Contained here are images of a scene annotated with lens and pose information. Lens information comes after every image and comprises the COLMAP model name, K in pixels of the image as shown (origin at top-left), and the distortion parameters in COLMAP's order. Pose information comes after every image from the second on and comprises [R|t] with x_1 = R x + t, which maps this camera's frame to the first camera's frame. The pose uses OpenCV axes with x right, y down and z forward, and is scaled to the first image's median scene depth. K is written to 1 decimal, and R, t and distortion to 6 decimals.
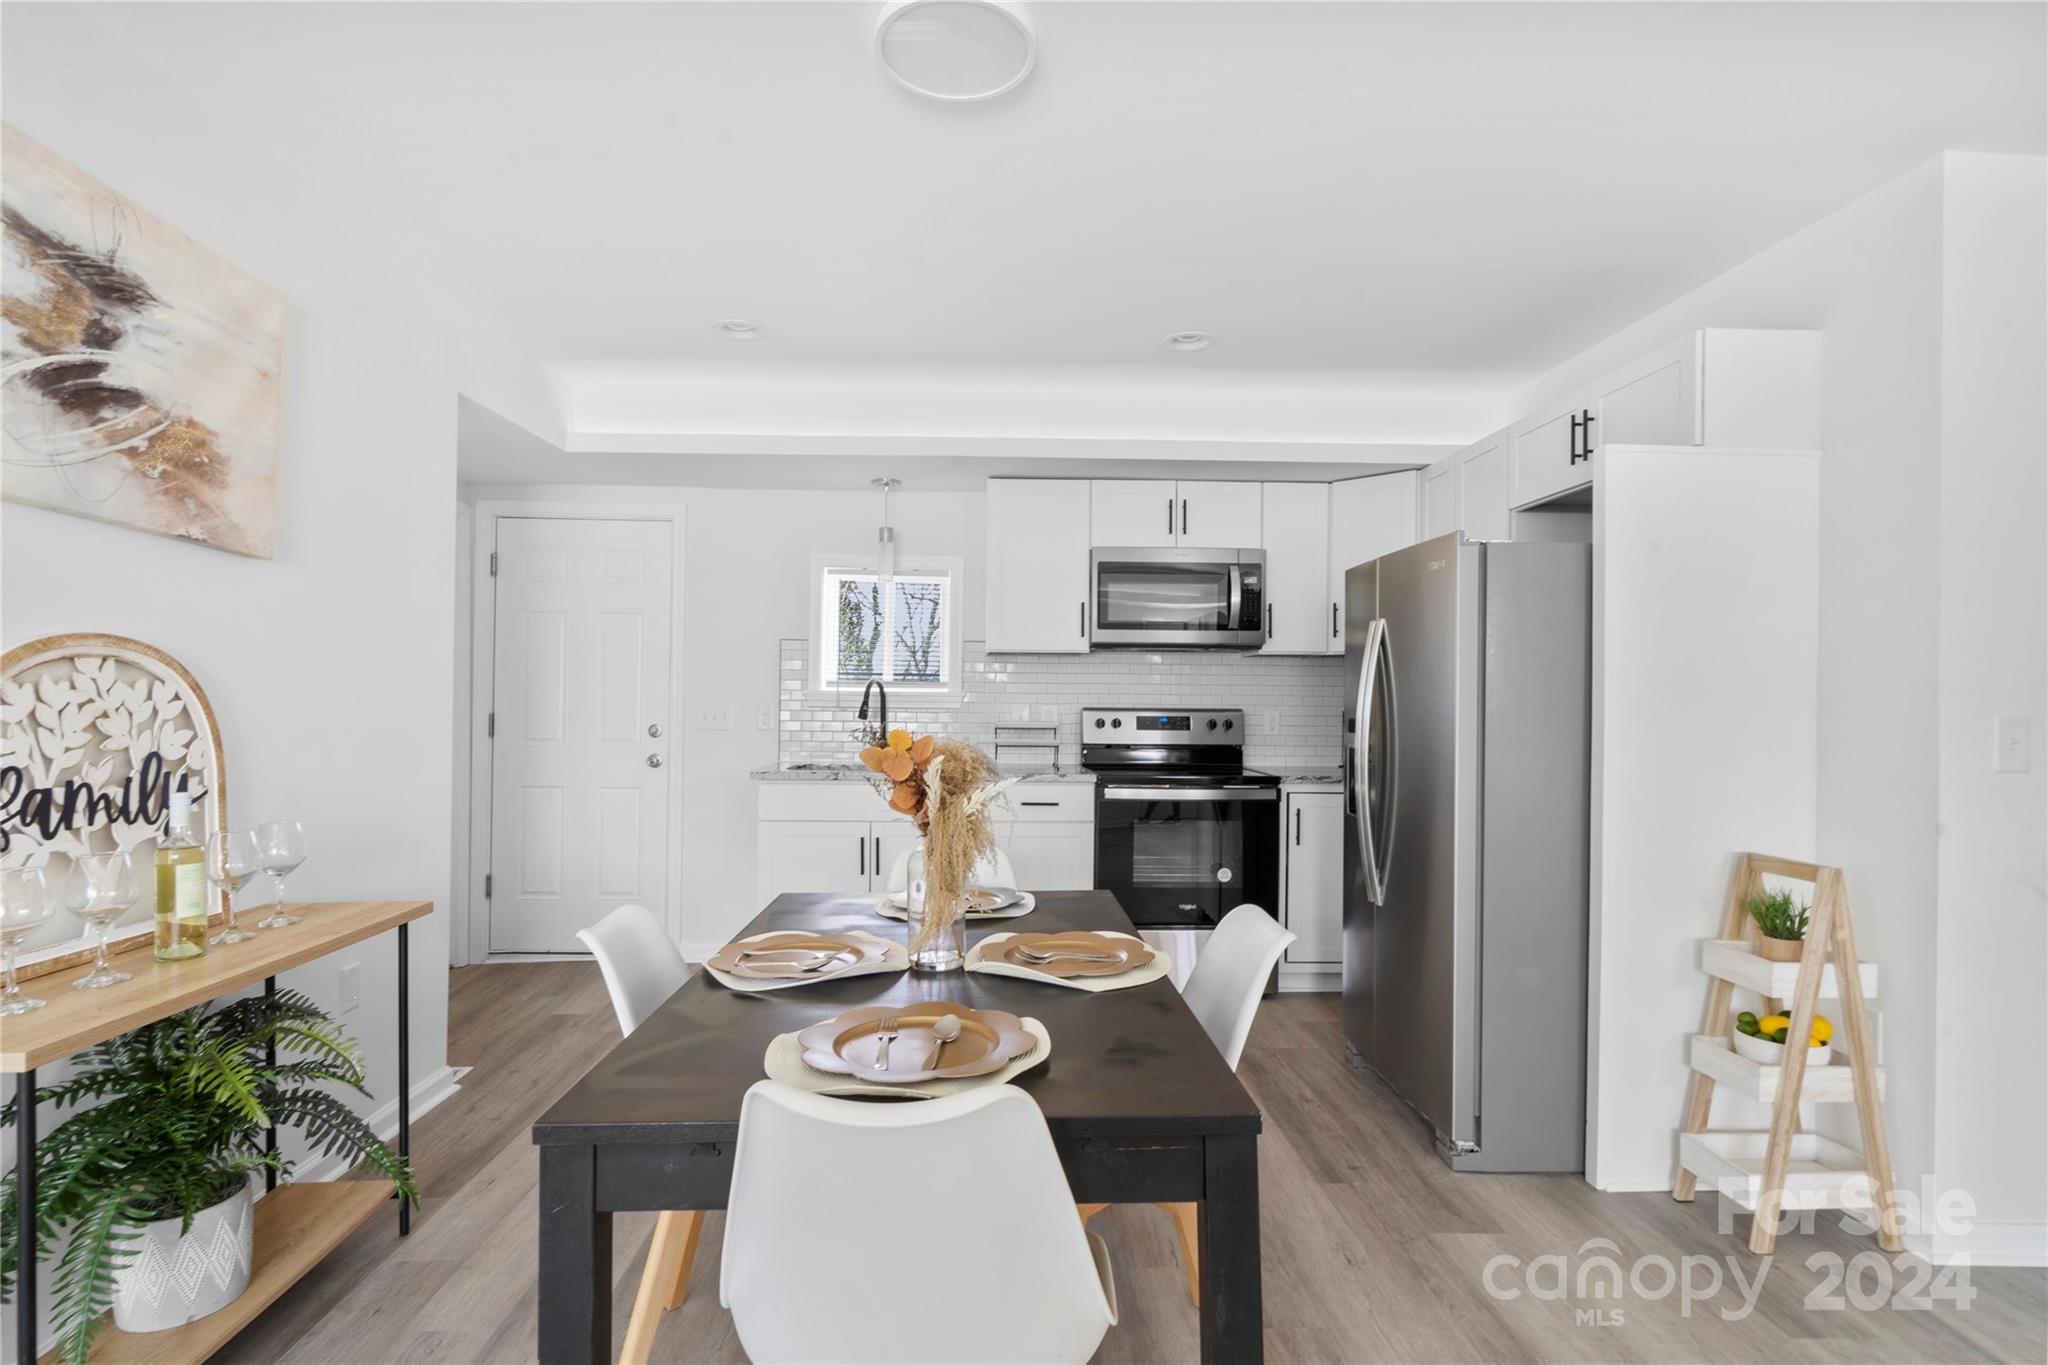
lens RADIAL K [[989.7, 0, 1015.6], [0, 989.7, 702.5], [0, 0, 1]] dist [-0.000173, 0.000098]
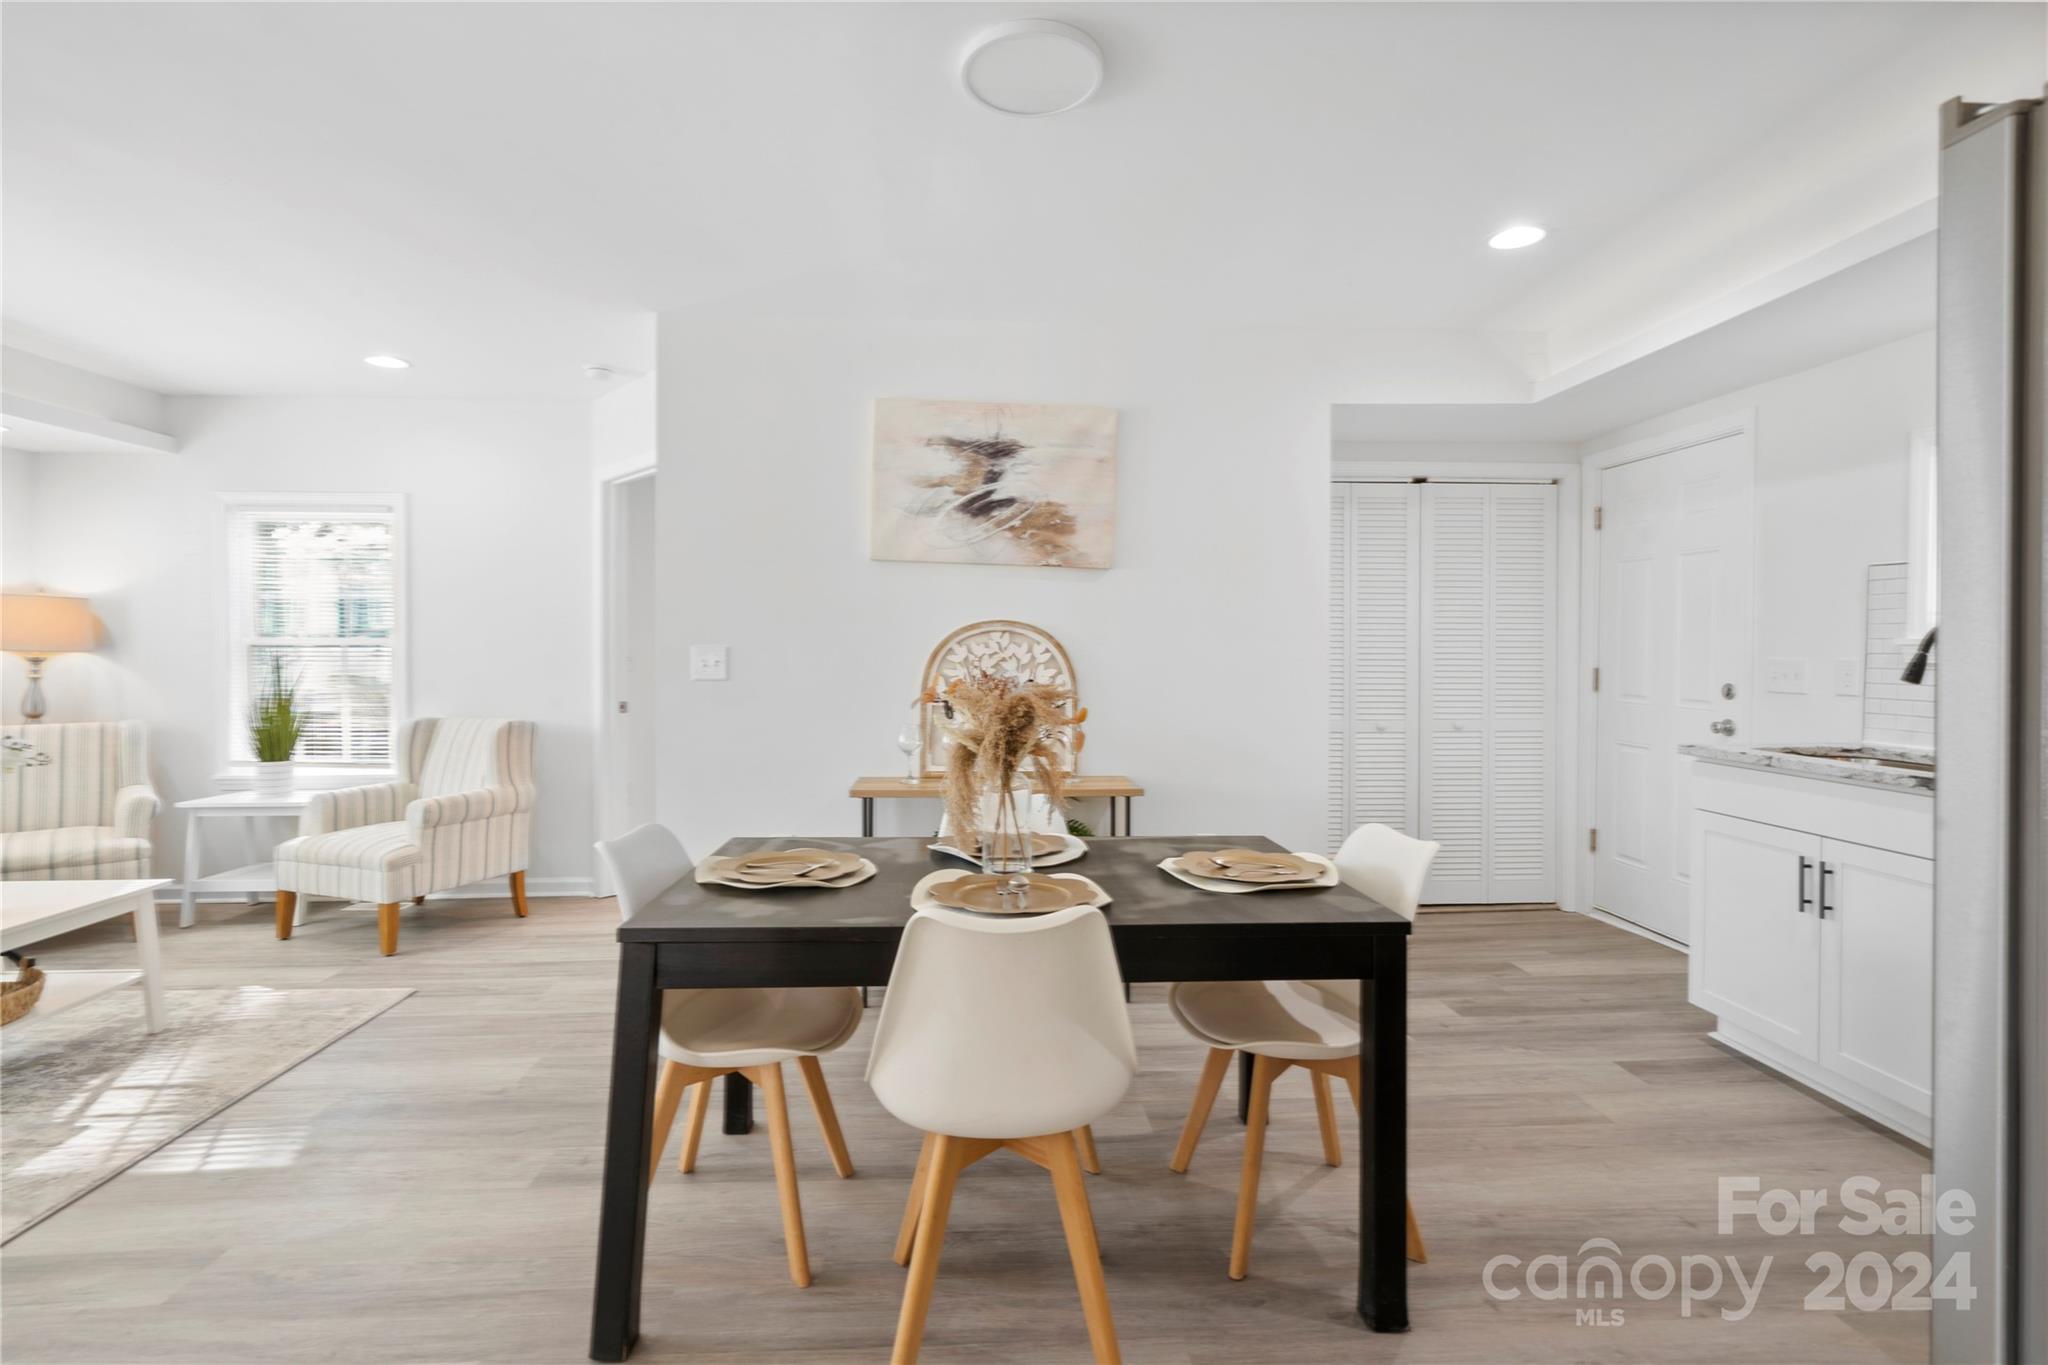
lens RADIAL K [[952.2, 0, 1006.5], [0, 952.2, 659.1], [0, 0, 1]] dist [-0.003949, 0.002597]
pose [[0.016034, 0.002579, -0.999868, 0.856818], [-0.003856, 0.999989, 0.002517, 0.005209], [0.999864, 0.003815, 0.016044, 0.795132]]
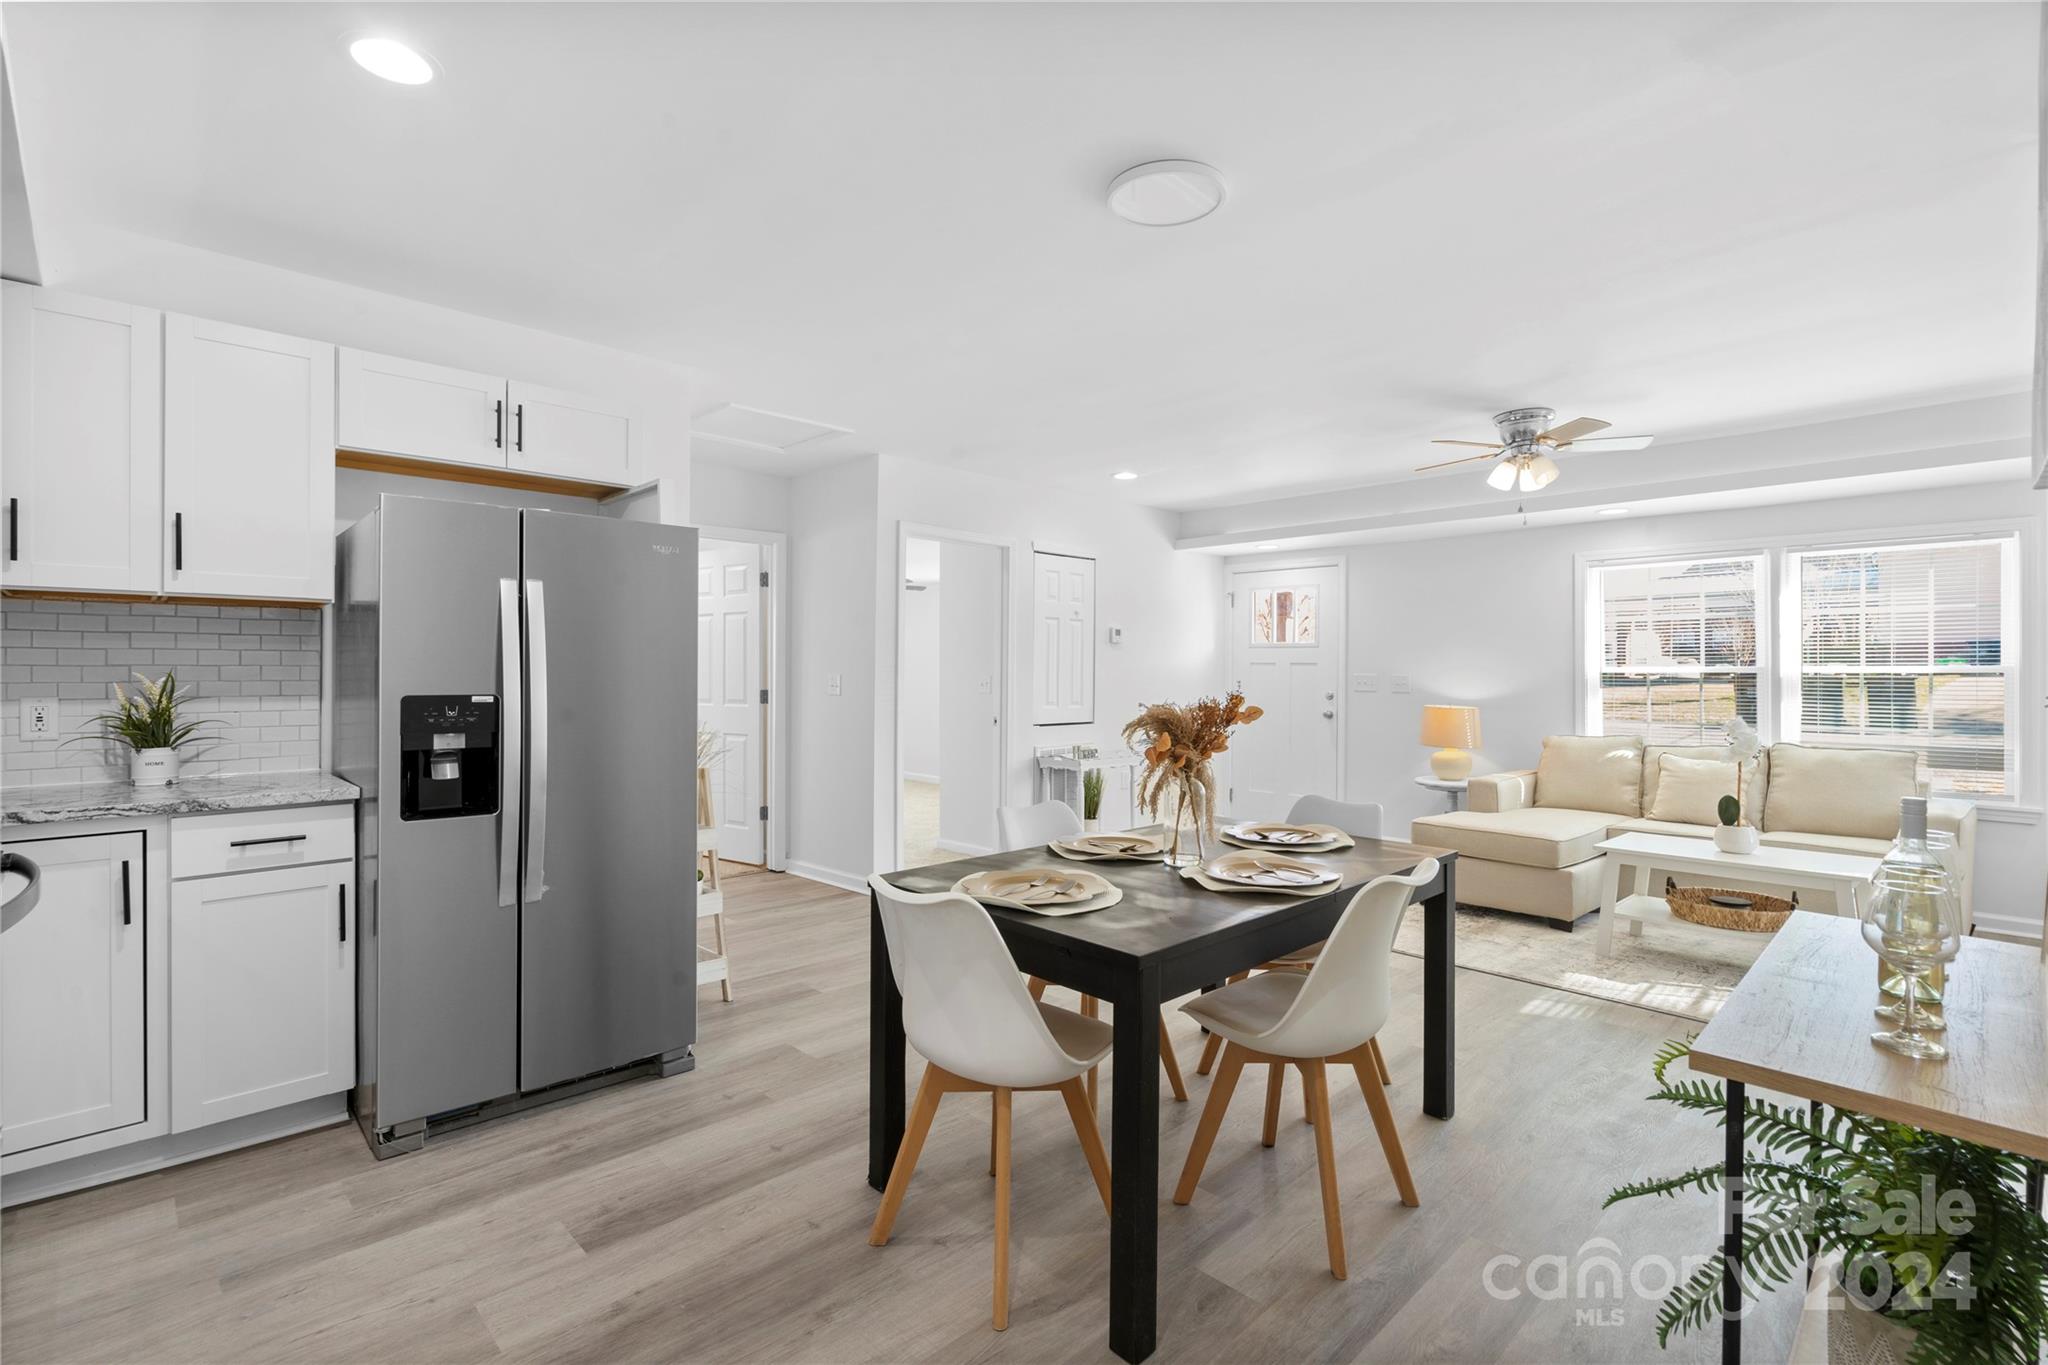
lens RADIAL K [[952.2, 0, 1012.0], [0, 952.2, 675.7], [0, 0, 1]] dist [-0.003949, 0.002597]
pose [[-0.661578, -0.012986, 0.749764, -0.756684], [-0.004040, 0.999897, 0.013753, -0.016849], [-0.749866, 0.006069, -0.661562, 1.690140]]
